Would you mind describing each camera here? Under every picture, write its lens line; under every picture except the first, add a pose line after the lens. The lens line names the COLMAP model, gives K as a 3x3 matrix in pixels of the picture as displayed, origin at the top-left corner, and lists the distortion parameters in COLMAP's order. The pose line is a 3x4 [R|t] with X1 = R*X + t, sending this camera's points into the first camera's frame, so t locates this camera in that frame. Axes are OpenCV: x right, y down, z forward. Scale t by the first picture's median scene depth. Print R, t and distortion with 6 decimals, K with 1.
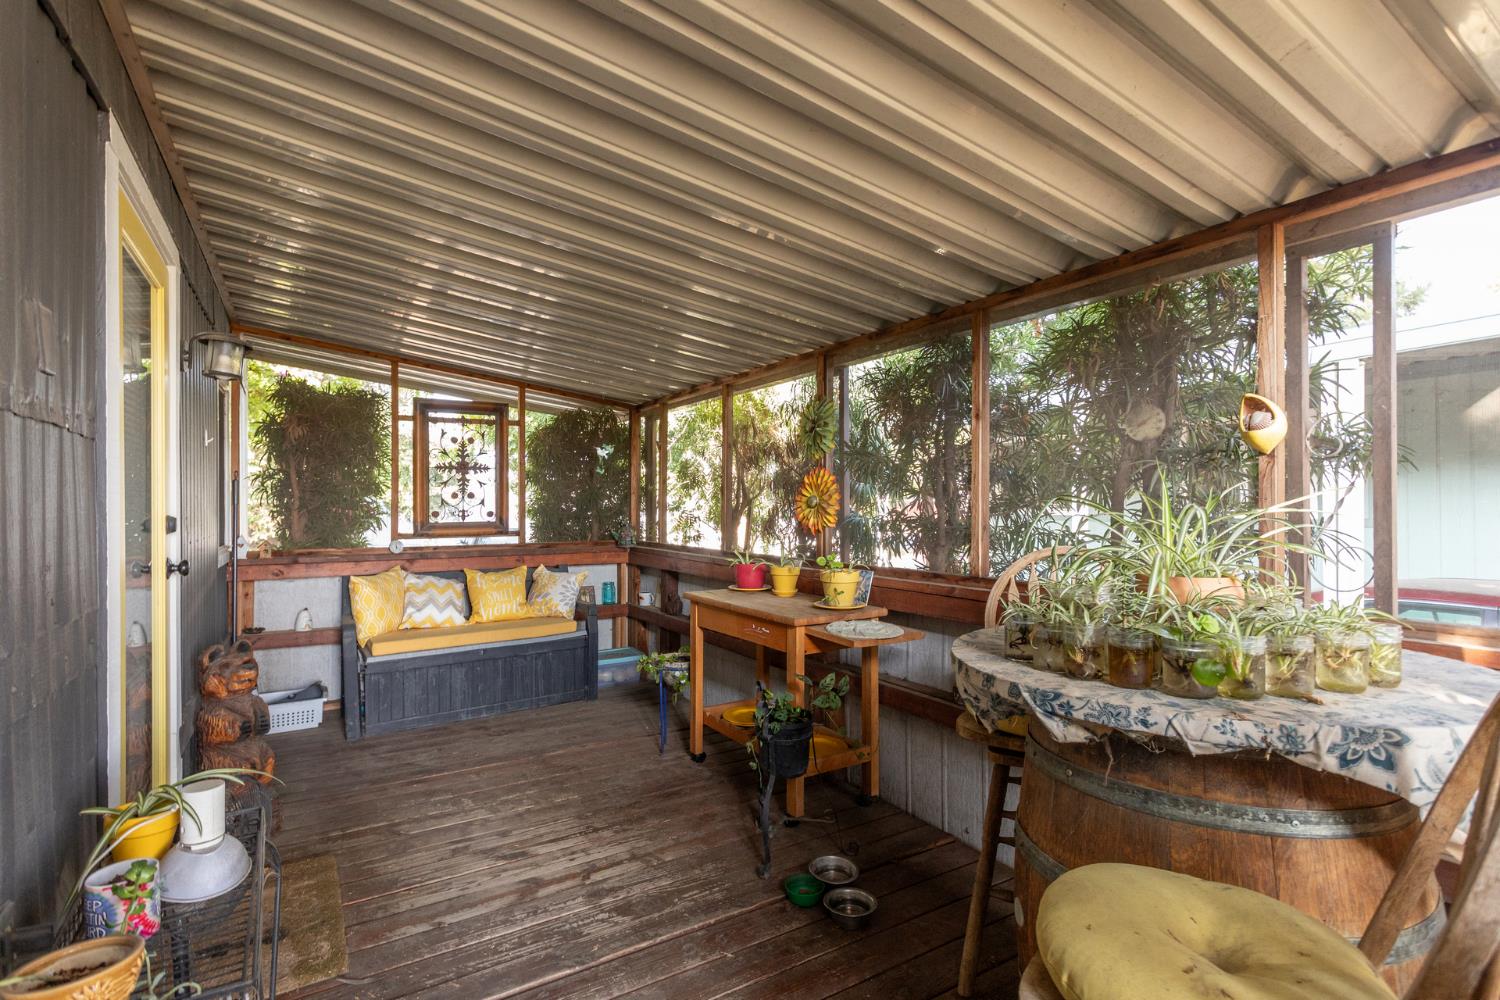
lens RADIAL K [[720.7, 0, 750.0], [0, 720.7, 500.0], [0, 0, 1]] dist [0.002651, 0.000854]
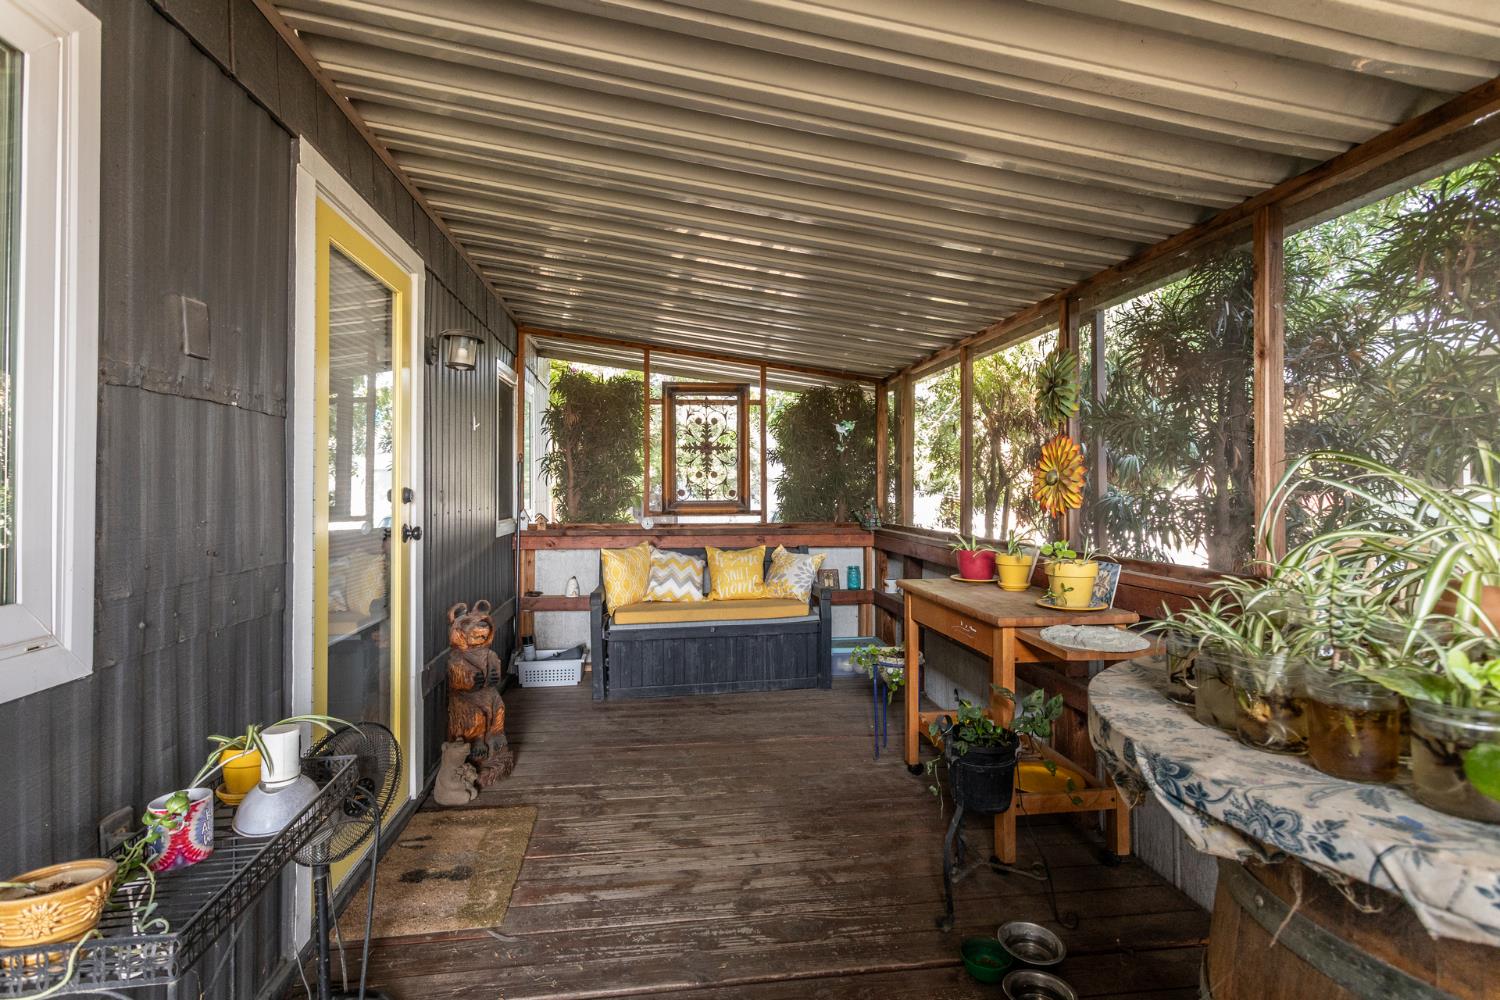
lens RADIAL K [[733.3, 0, 750.7], [0, 733.3, 474.1], [0, 0, 1]] dist [0.006168, 0.000496]
pose [[0.913182, -0.006103, -0.407507, 0.128232], [0.000071, 0.999890, -0.014818, 0.012288], [0.407553, 0.013502, 0.913082, 0.107461]]
